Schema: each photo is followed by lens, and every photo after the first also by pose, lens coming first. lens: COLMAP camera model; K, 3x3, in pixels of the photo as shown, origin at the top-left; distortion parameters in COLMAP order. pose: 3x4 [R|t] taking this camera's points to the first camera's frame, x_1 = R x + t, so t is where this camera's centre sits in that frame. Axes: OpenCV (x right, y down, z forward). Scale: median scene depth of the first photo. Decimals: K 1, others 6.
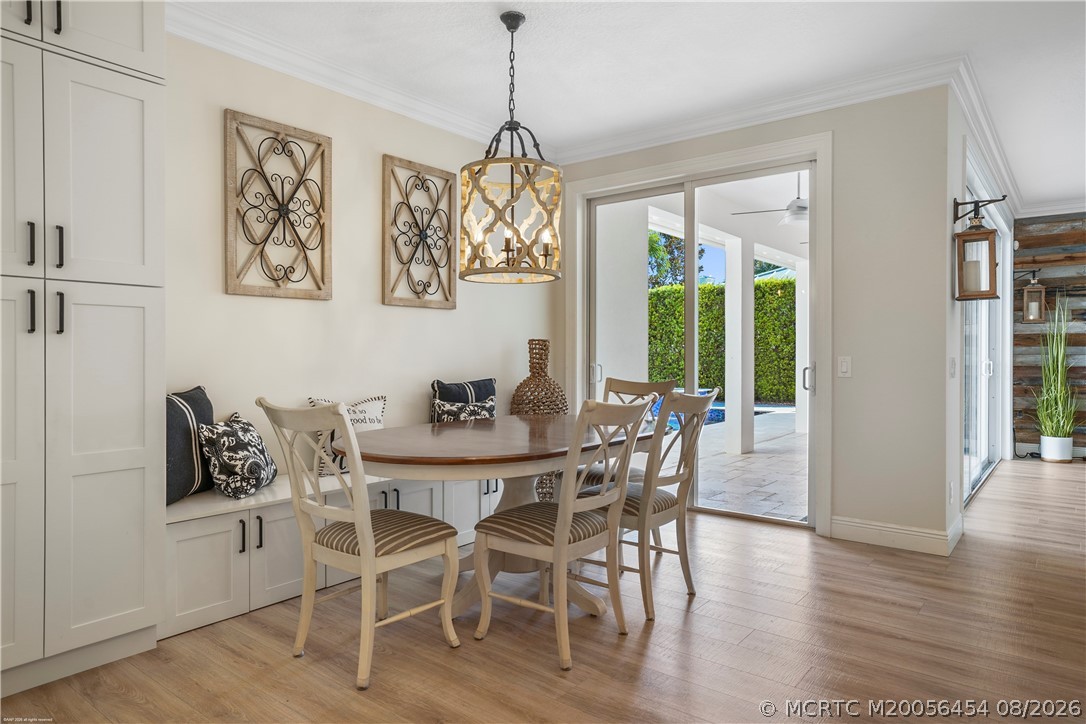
lens RADIAL K [[668.5, 0, 548.5], [0, 668.5, 357.9], [0, 0, 1]] dist [0.008882, 0.004330]
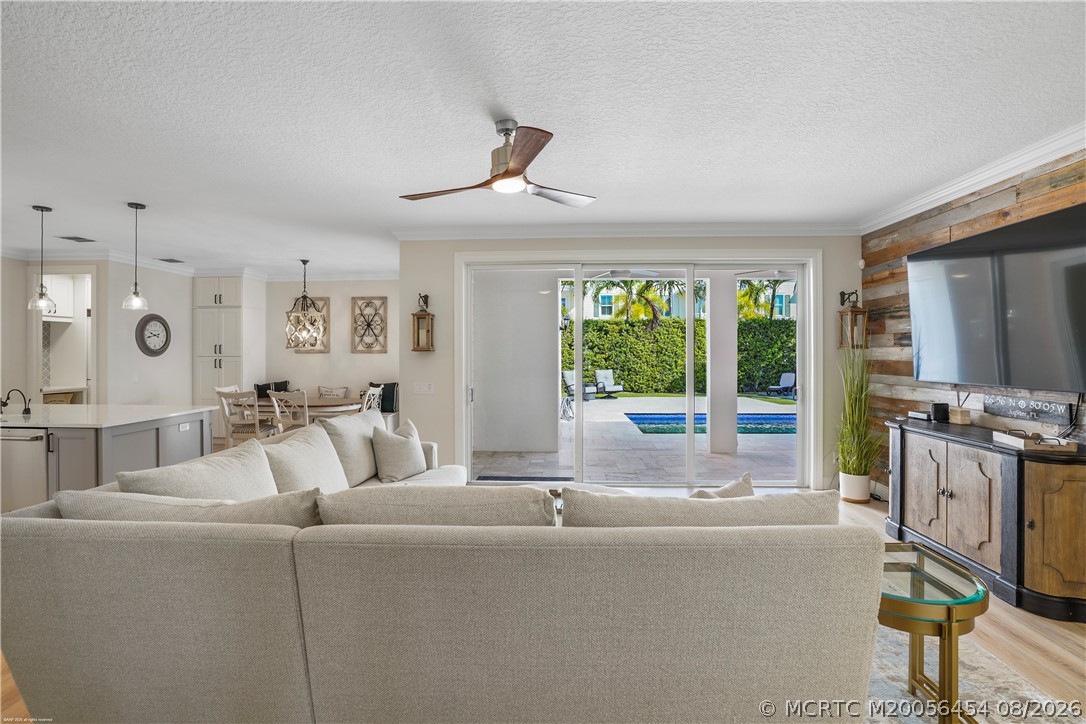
lens RADIAL K [[501.1, 0, 535.3], [0, 501.1, 351.6], [0, 0, 1]] dist [-0.047032, 0.014186]
pose [[0.579897, -0.004988, -0.814675, 1.060335], [-0.004563, 0.999946, -0.009371, -0.041014], [0.814677, 0.009152, 0.579842, 0.257585]]
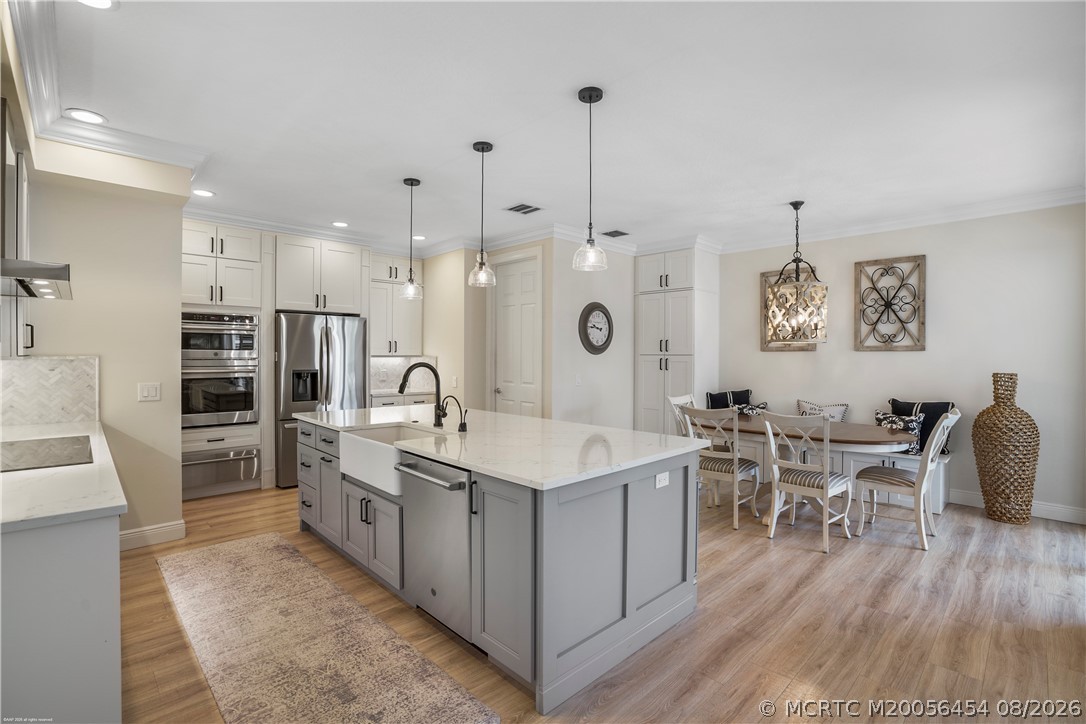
lens RADIAL K [[501.1, 0, 534.0], [0, 501.1, 358.7], [0, 0, 1]] dist [-0.047032, 0.014186]
pose [[-0.137347, 0.004699, -0.990512, 0.644064], [-0.013595, 0.999886, 0.006629, -0.033348], [0.990430, 0.014376, -0.137267, 0.214500]]
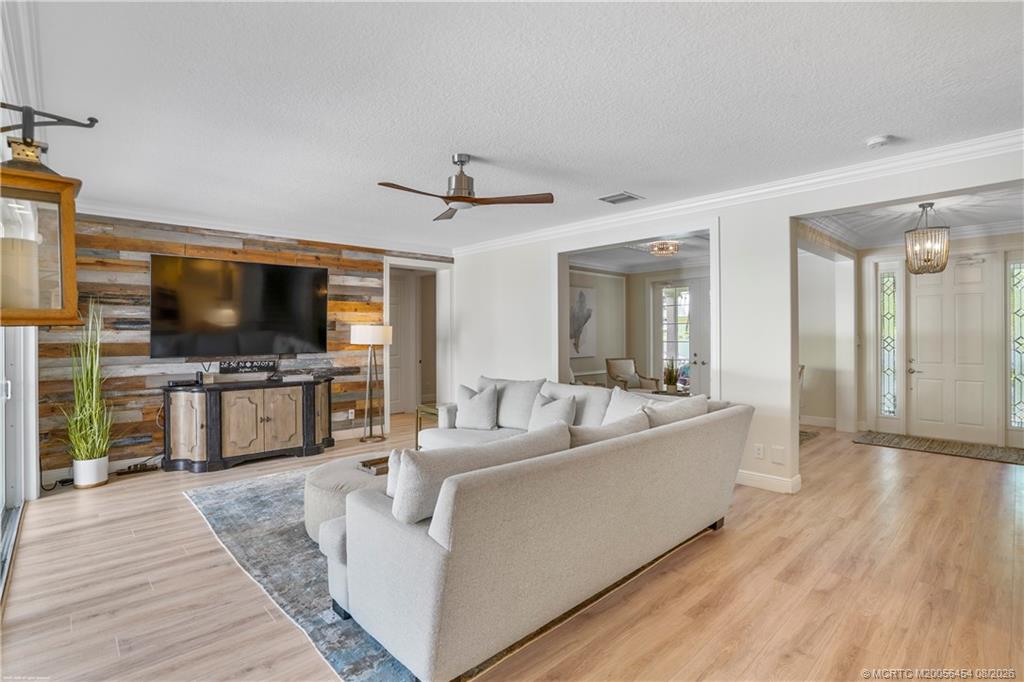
lens RADIAL K [[496.4, 0, 496.5], [0, 496.4, 330.3], [0, 0, 1]] dist [-0.028721, 0.005008]
pose [[0.174306, 0.004331, 0.984682, 0.204815], [0.012726, 0.999897, -0.006650, -0.043929], [-0.984609, 0.013690, 0.174233, 0.348239]]
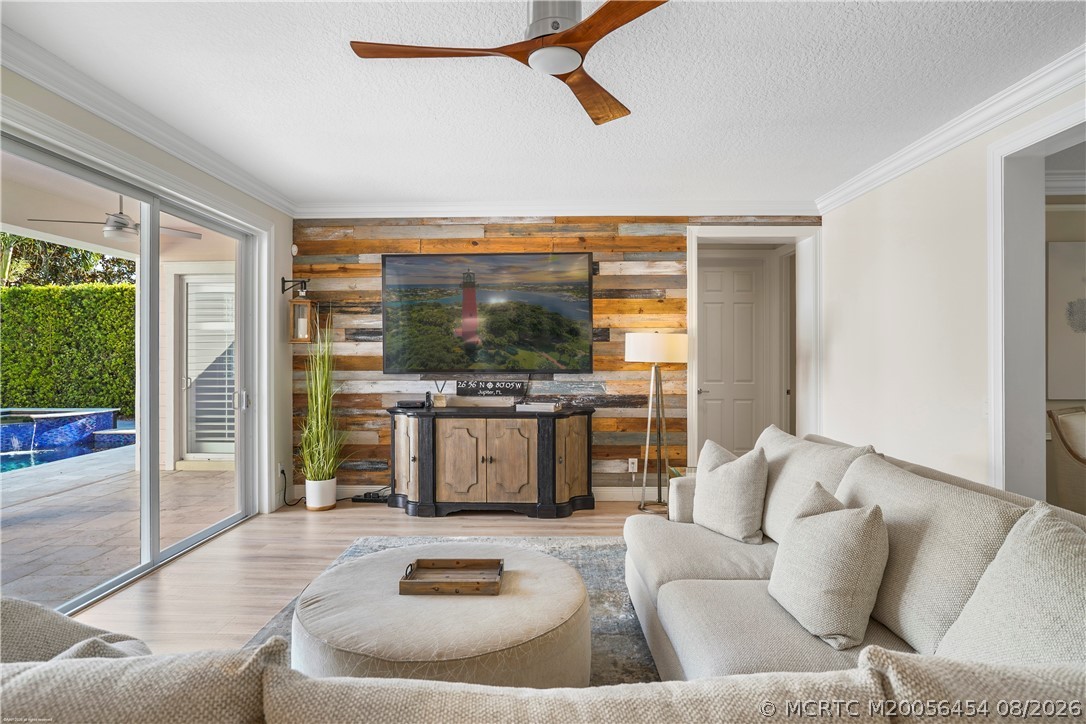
lens RADIAL K [[590.1, 0, 534.6], [0, 590.1, 350.6], [0, 0, 1]] dist [-0.041059, 0.007180]
pose [[0.801595, 0.001137, 0.597867, 0.536015], [0.007175, 0.999908, -0.011522, -0.033366], [-0.597825, 0.013526, 0.801513, 0.251026]]
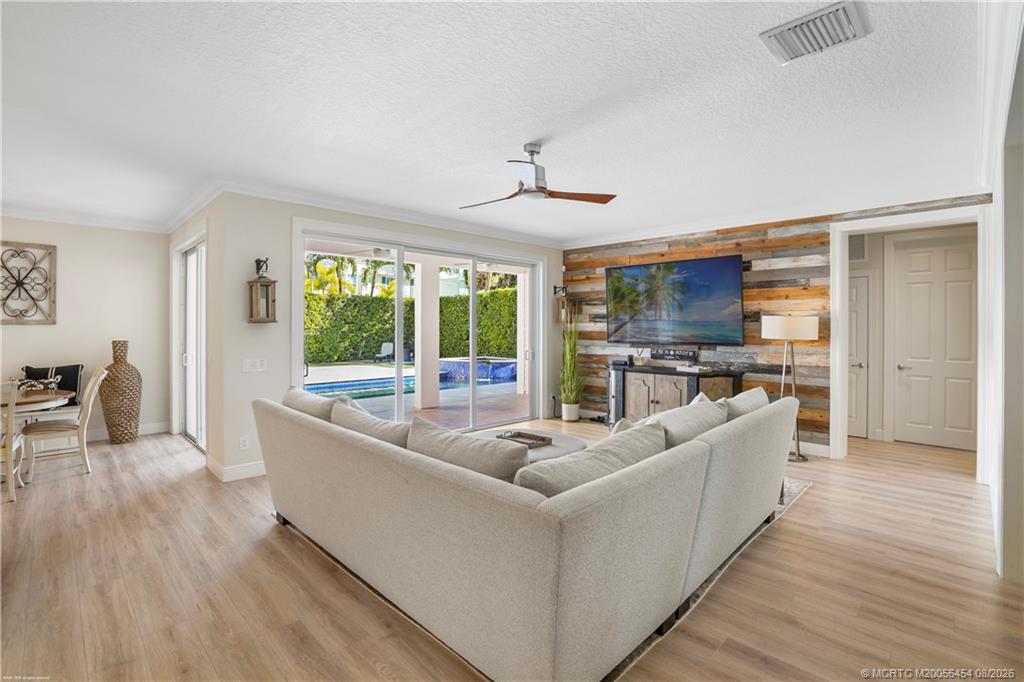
lens RADIAL K [[472.5, 0, 508.7], [0, 472.5, 324.0], [0, 0, 1]] dist [-0.047032, 0.014186]
pose [[0.992914, 0.000457, -0.118834, 0.750964], [-0.001927, 0.999923, -0.012256, -0.039899], [0.118819, 0.012398, 0.992838, -0.016162]]
